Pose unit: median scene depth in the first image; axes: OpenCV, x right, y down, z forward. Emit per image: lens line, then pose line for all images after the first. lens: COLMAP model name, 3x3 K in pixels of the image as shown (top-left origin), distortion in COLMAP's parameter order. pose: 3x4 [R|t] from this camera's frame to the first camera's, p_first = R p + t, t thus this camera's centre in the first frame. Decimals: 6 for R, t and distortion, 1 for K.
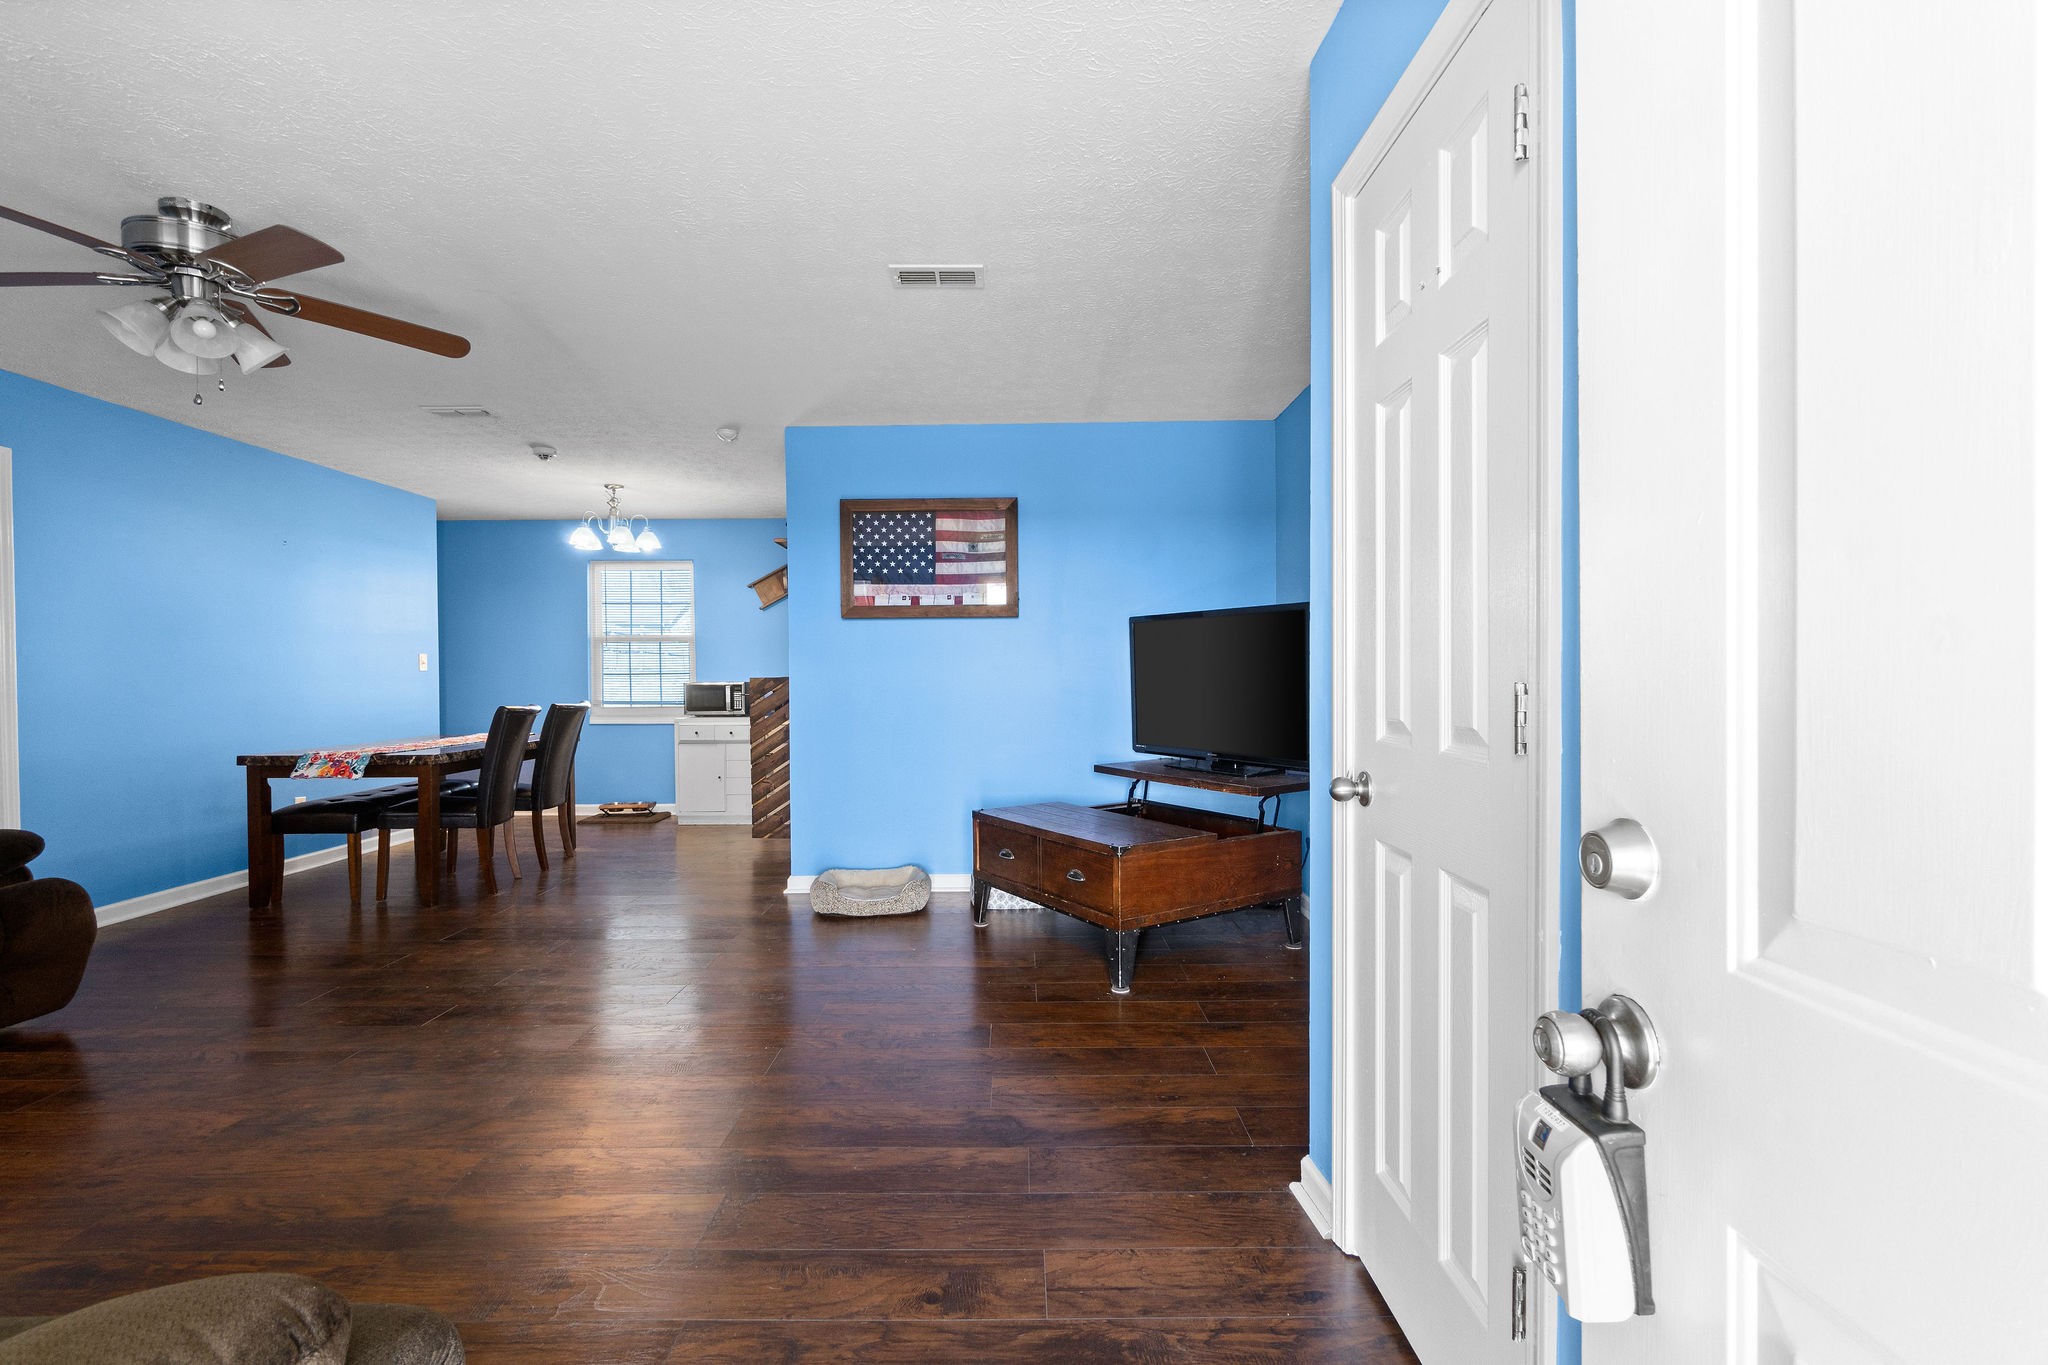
lens RADIAL K [[929.7, 0, 987.6], [0, 929.7, 692.7], [0, 0, 1]] dist [-0.003362, 0.001305]
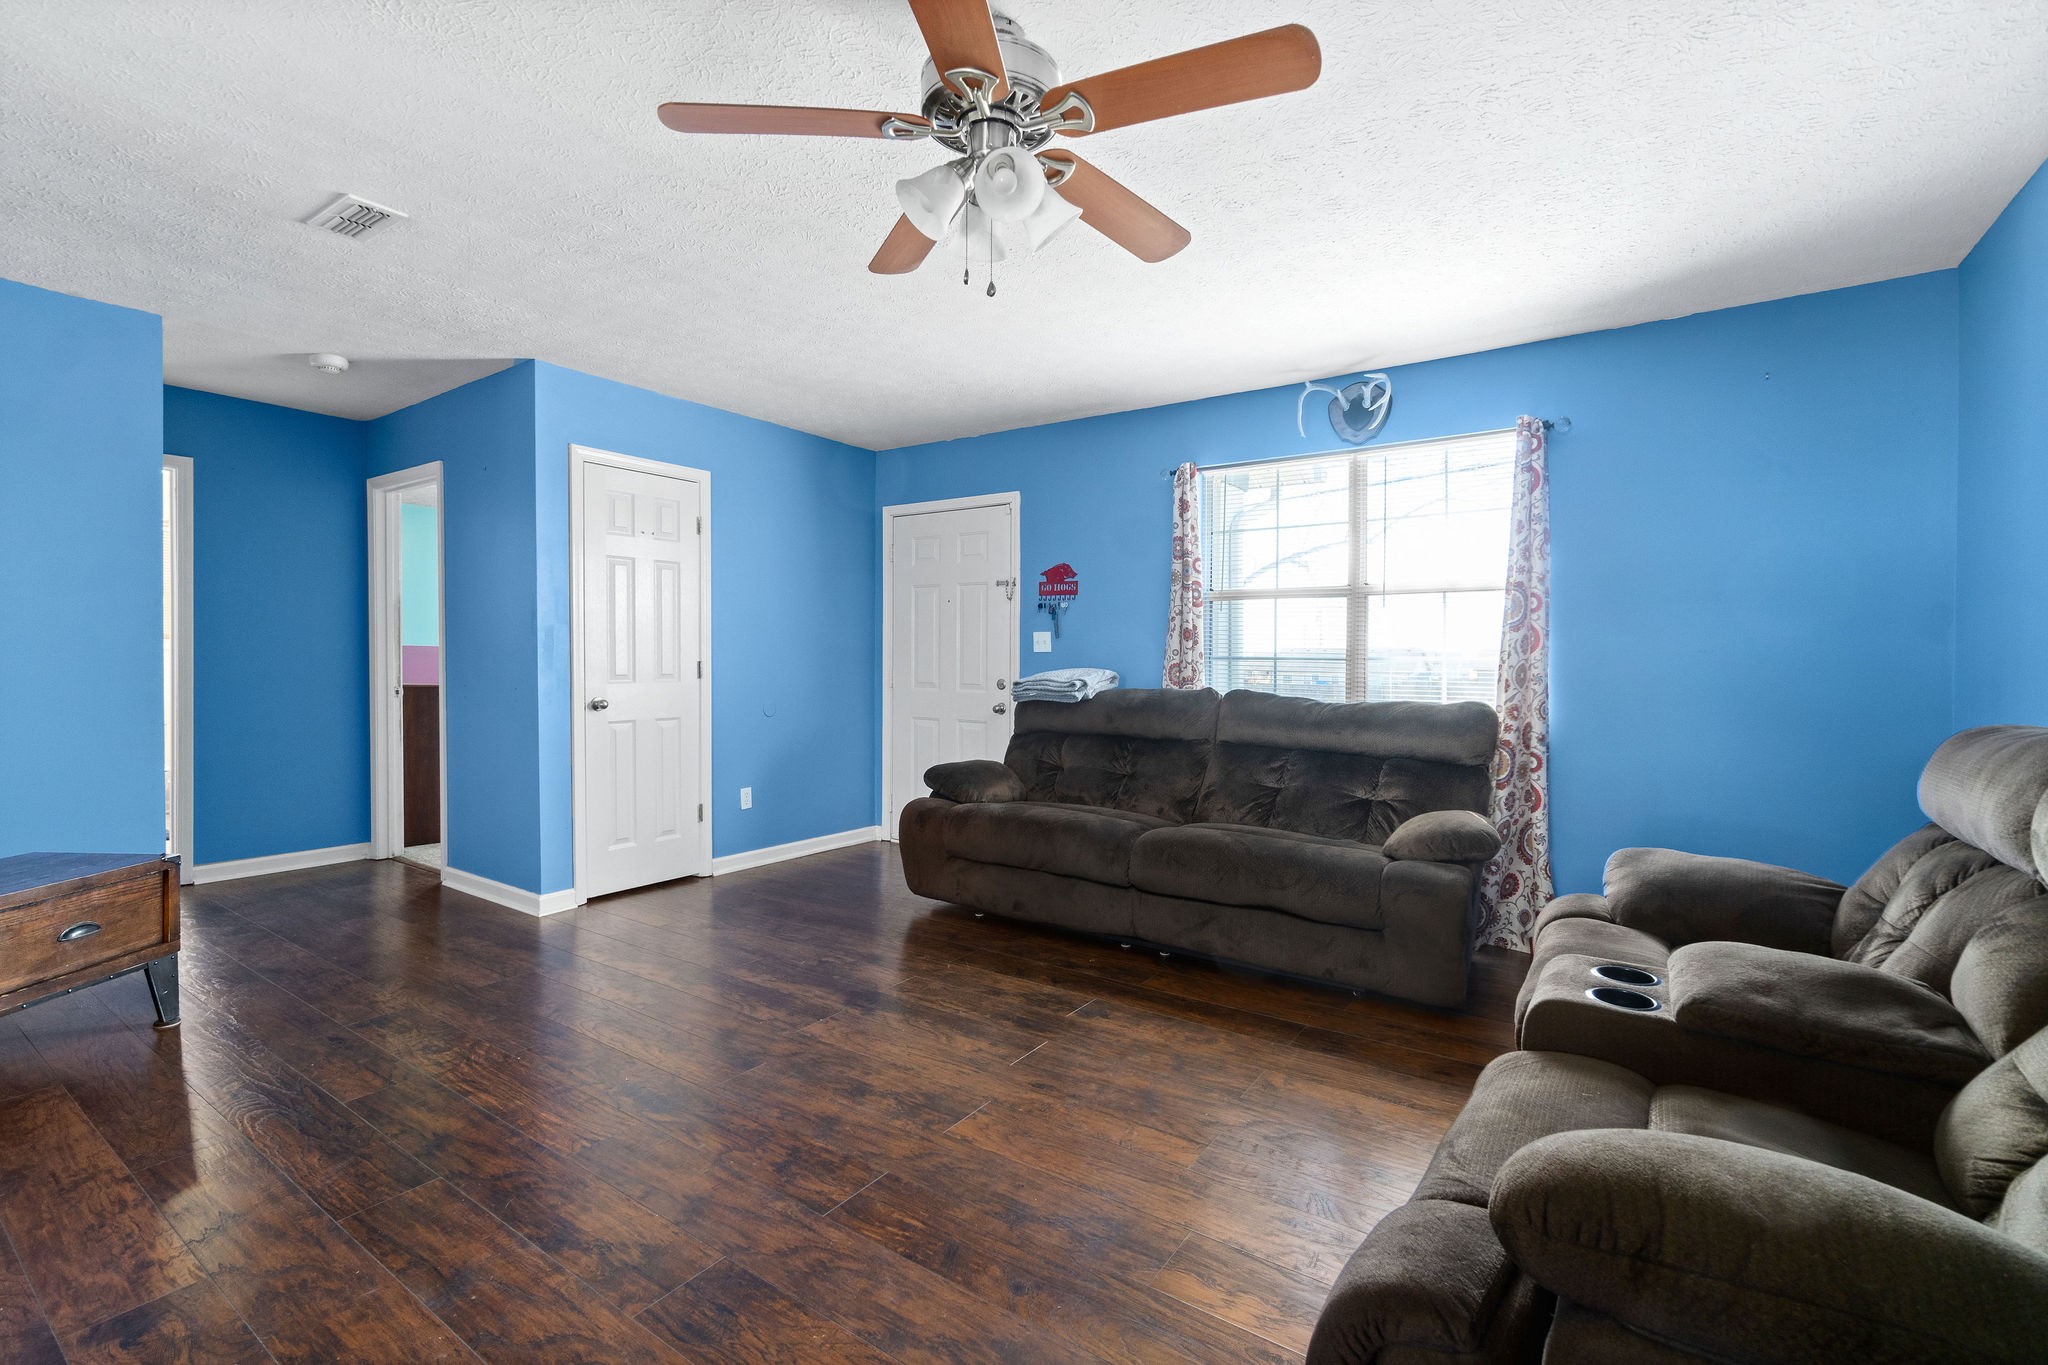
lens RADIAL K [[929.7, 0, 988.5], [0, 929.7, 680.5], [0, 0, 1]] dist [-0.003362, 0.001305]
pose [[-0.813162, -0.014522, 0.581856, -0.680961], [0.006614, 0.999394, 0.034186, -0.015616], [-0.582000, 0.031647, -0.812573, 0.858499]]
